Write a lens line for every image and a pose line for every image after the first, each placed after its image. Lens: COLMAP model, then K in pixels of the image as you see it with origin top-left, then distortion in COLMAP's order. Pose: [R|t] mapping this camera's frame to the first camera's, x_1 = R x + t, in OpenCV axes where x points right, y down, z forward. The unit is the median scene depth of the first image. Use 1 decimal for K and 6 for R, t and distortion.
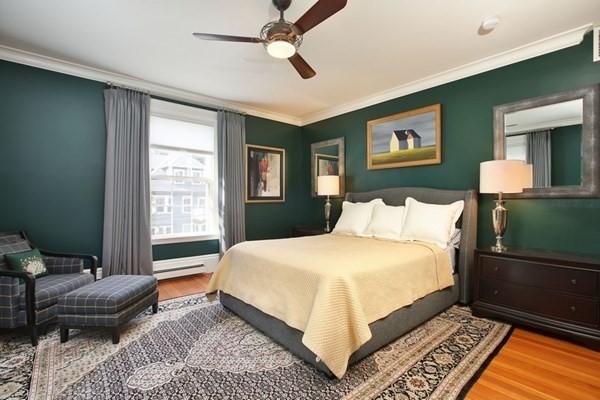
lens RADIAL K [[278.6, 0, 300.0], [0, 278.6, 200.0], [0, 0, 1]] dist [-0.019628, 0.000116]
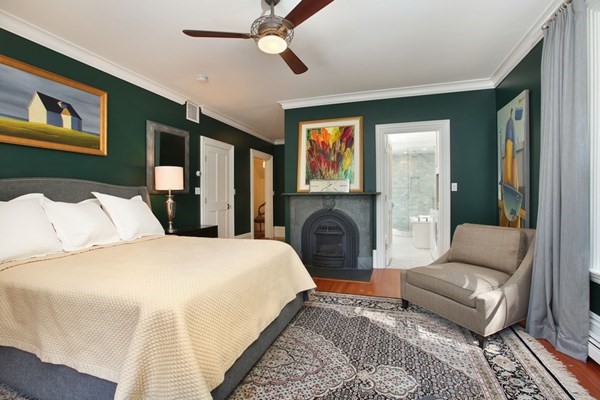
lens RADIAL K [[278.6, 0, 300.0], [0, 278.6, 200.0], [0, 0, 1]] dist [-0.019628, 0.000116]
pose [[-0.533669, -0.011742, 0.845612, -0.611723], [0.005560, 0.999833, 0.017392, 0.000532], [-0.845675, 0.013984, -0.533515, 0.926032]]
